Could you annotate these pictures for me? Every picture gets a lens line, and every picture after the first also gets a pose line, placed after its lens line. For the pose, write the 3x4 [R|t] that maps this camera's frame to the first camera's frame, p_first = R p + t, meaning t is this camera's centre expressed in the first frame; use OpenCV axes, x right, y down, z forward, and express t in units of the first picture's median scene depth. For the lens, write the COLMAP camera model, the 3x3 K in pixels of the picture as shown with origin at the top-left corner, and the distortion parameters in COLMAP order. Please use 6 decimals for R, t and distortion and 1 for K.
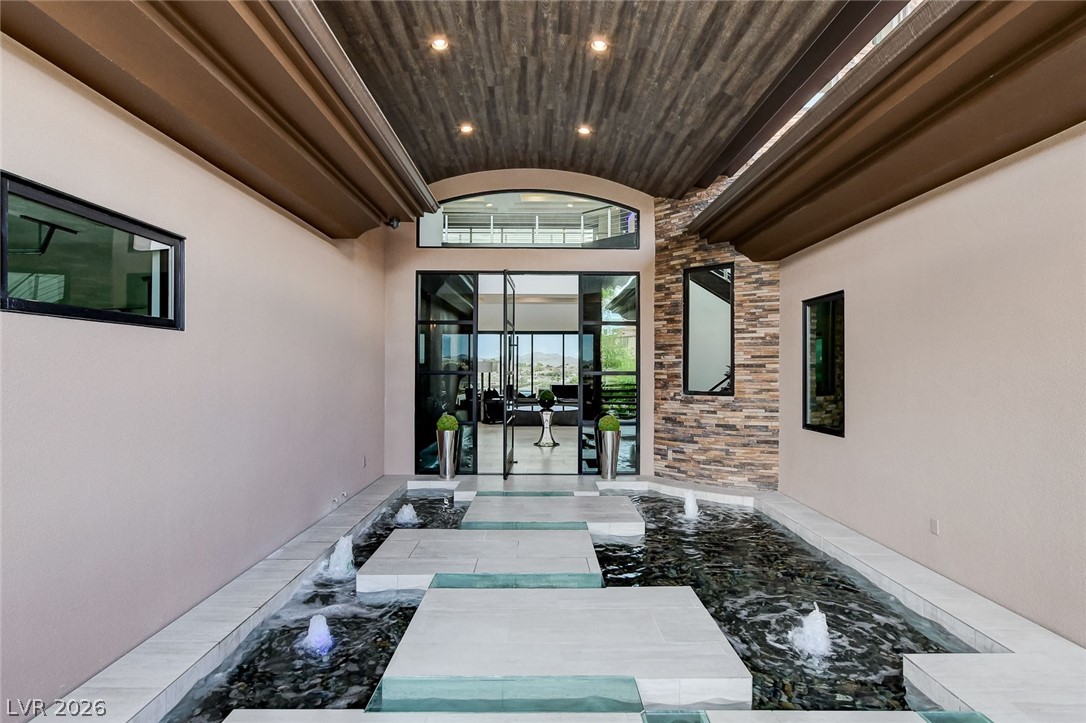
lens RADIAL K [[546.0, 0, 543.0], [0, 546.0, 361.5], [0, 0, 1]] dist [-0.000355, 0.000626]
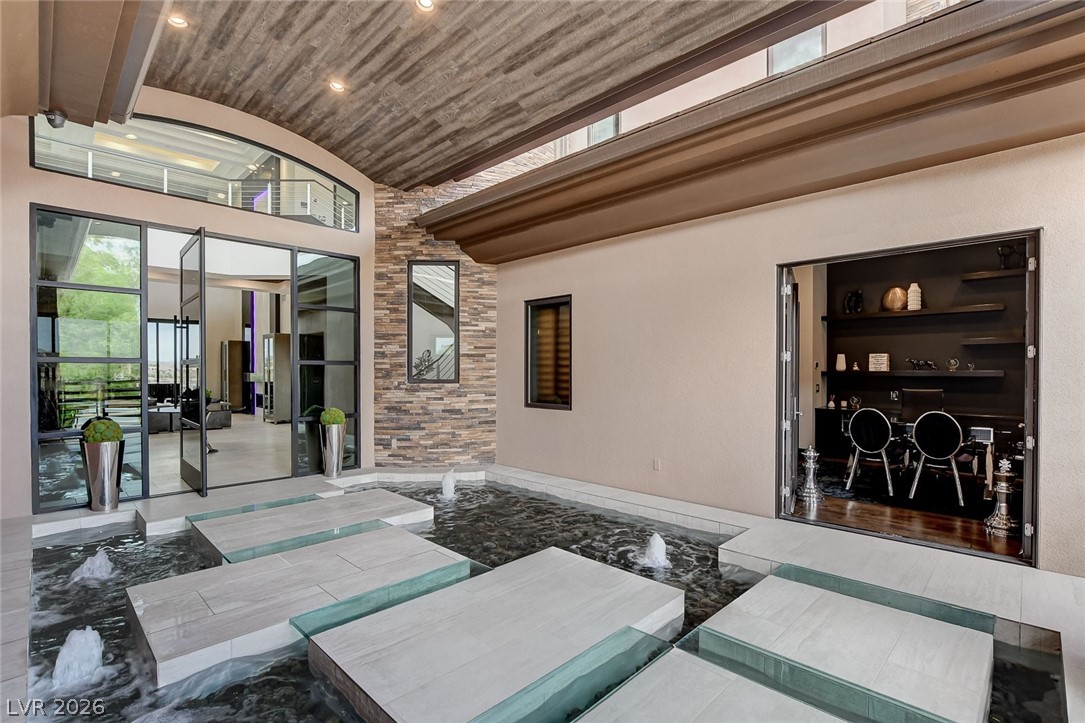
lens RADIAL K [[506.4, 0, 542.4], [0, 506.4, 370.8], [0, 0, 1]] dist [-0.002630, -0.000009]
pose [[0.709498, -0.003549, 0.704698, -0.248448], [-0.007077, 0.999901, 0.012162, 0.025342], [-0.704672, -0.013616, 0.709403, 0.160040]]
